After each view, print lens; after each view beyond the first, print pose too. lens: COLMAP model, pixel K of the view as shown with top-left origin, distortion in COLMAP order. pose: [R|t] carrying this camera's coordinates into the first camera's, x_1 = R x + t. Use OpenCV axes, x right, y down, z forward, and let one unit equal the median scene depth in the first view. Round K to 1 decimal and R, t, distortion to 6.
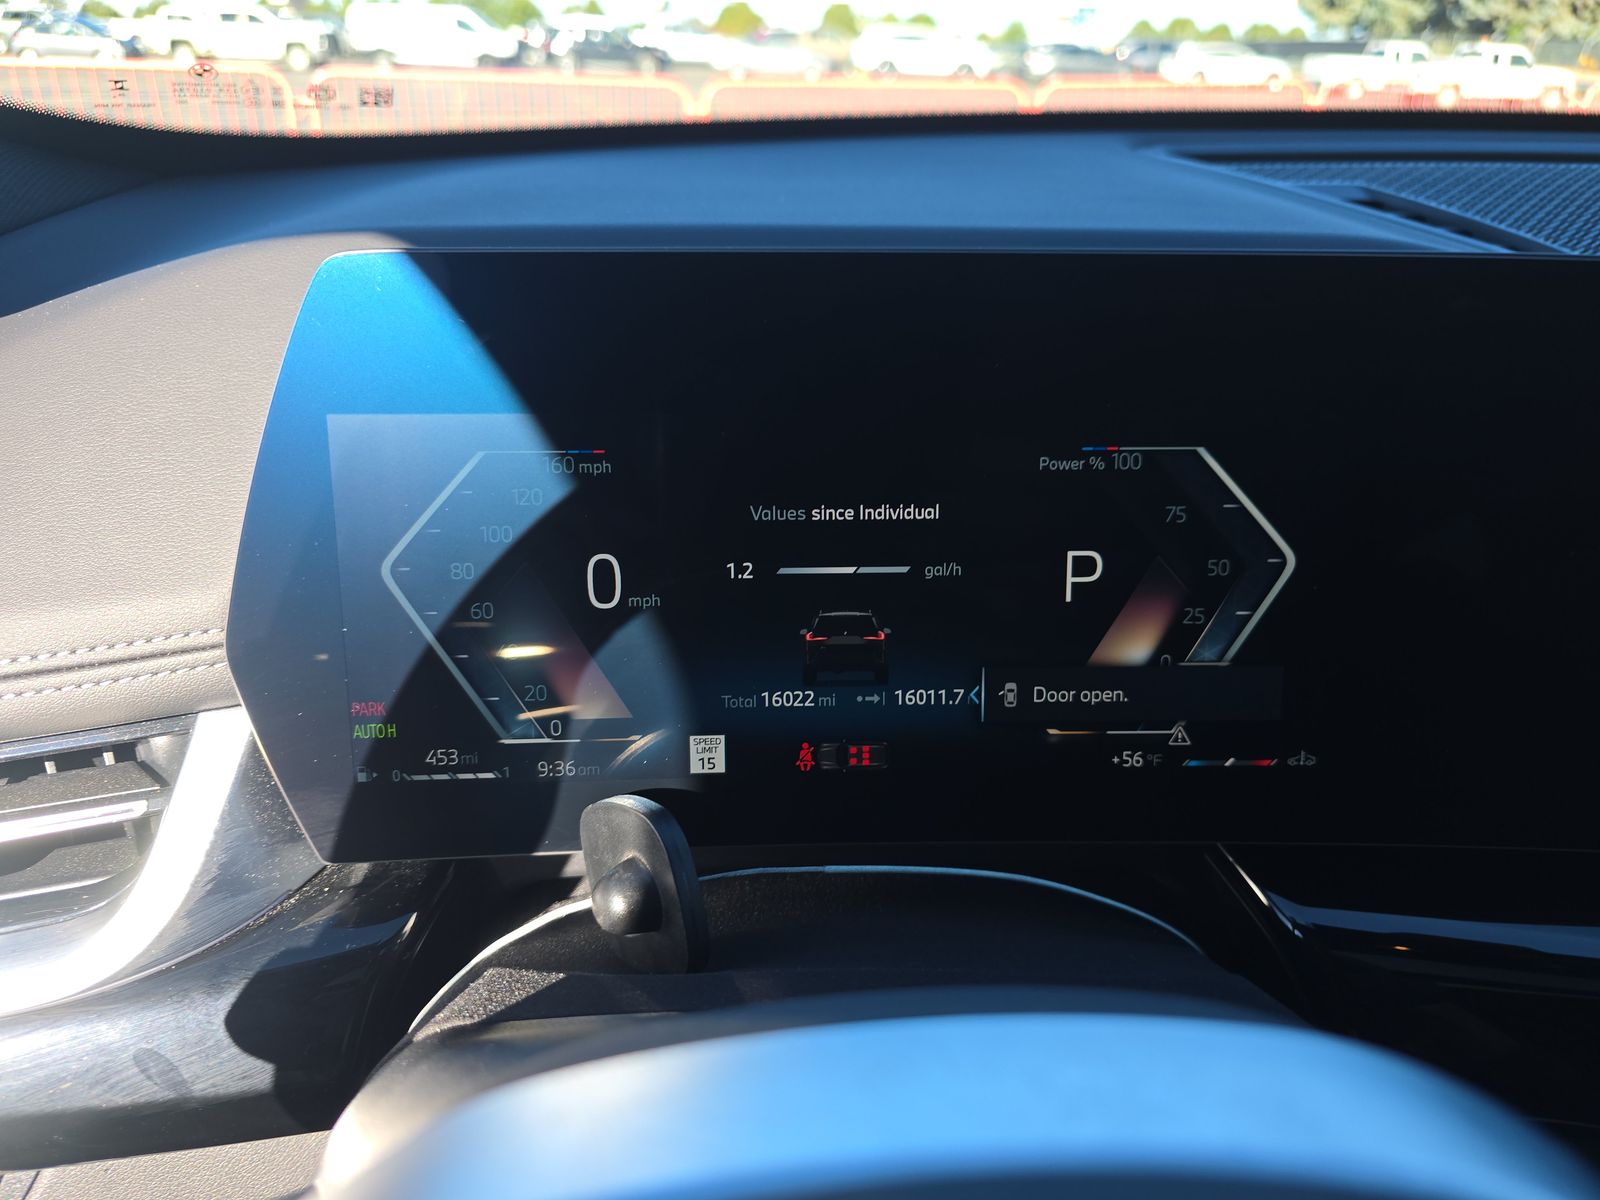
lens RADIAL K [[1081.0, 0, 800.0], [0, 1081.0, 600.0], [0, 0, 1]] dist [0.044705, -0.000368]
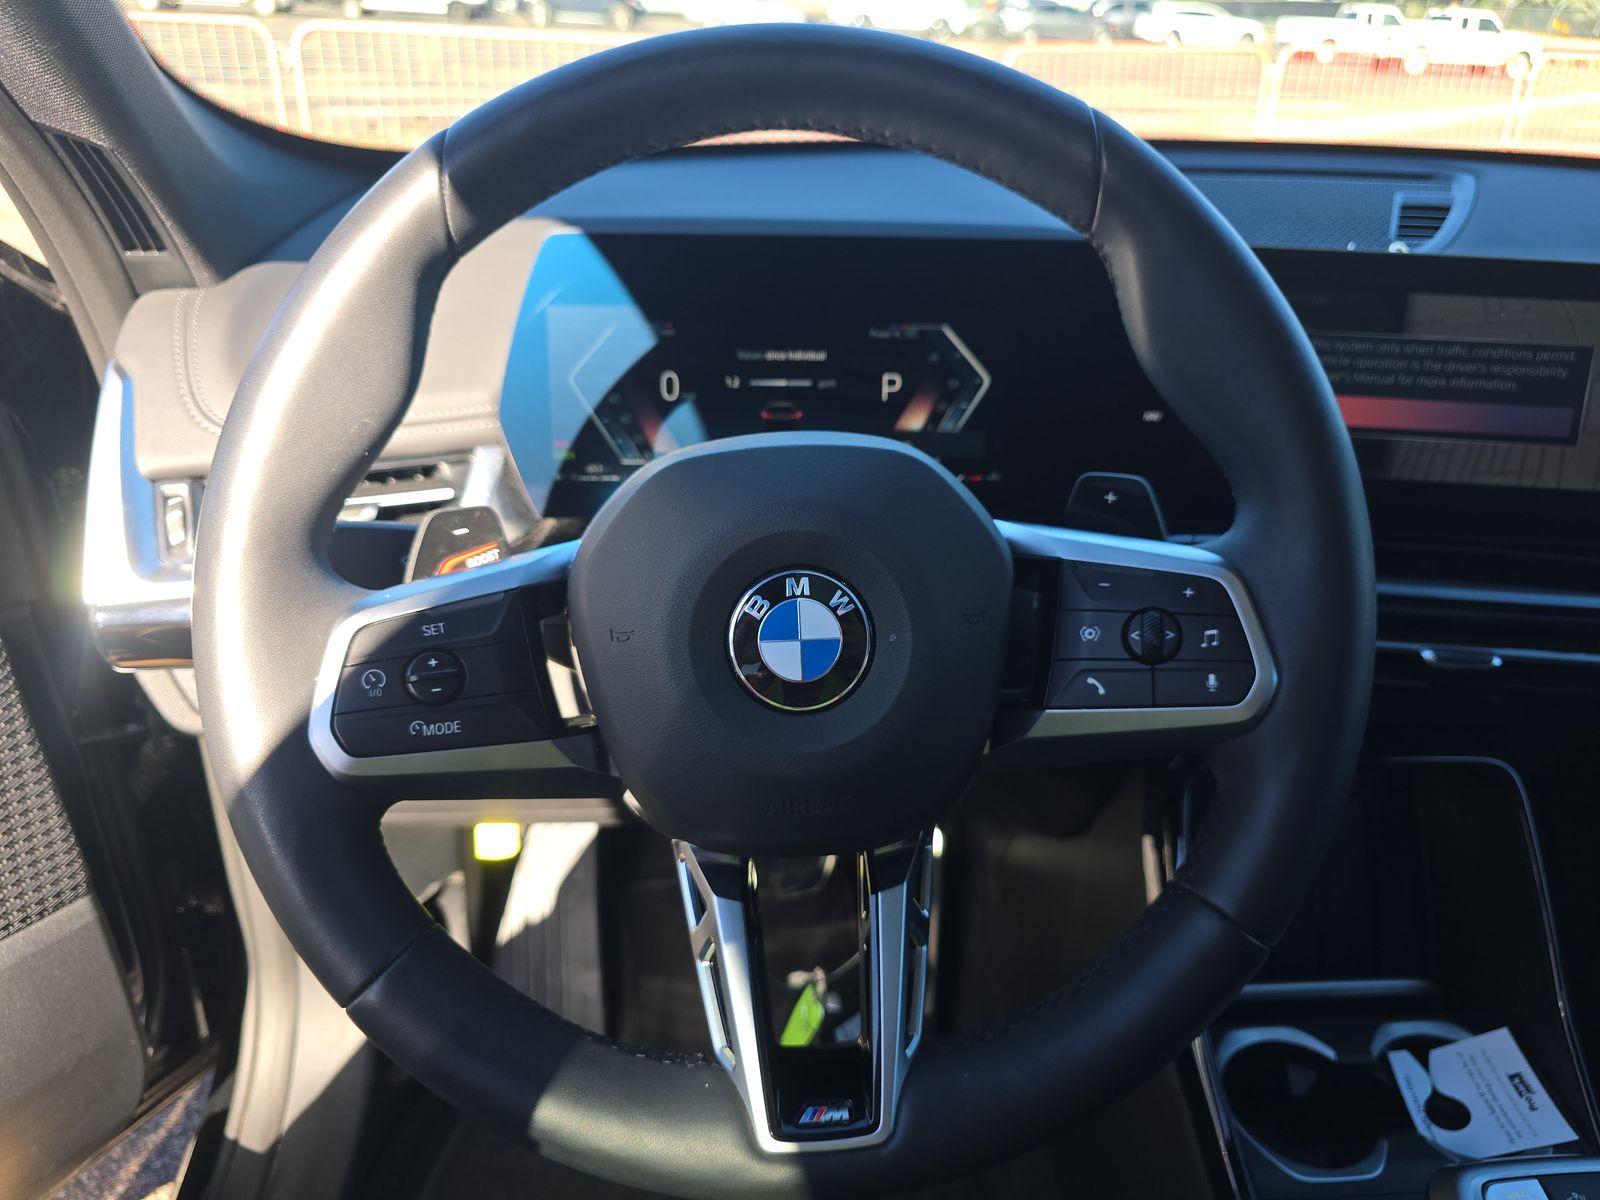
lens RADIAL K [[1071.5, 0, 800.0], [0, 1071.5, 600.0], [0, 0, 1]] dist [0.053936, -0.000758]
pose [[0.999640, 0.005653, 0.026224, 0.024418], [-0.006629, 0.999282, 0.037303, 0.323793], [-0.025994, -0.037464, 0.998960, -1.154803]]
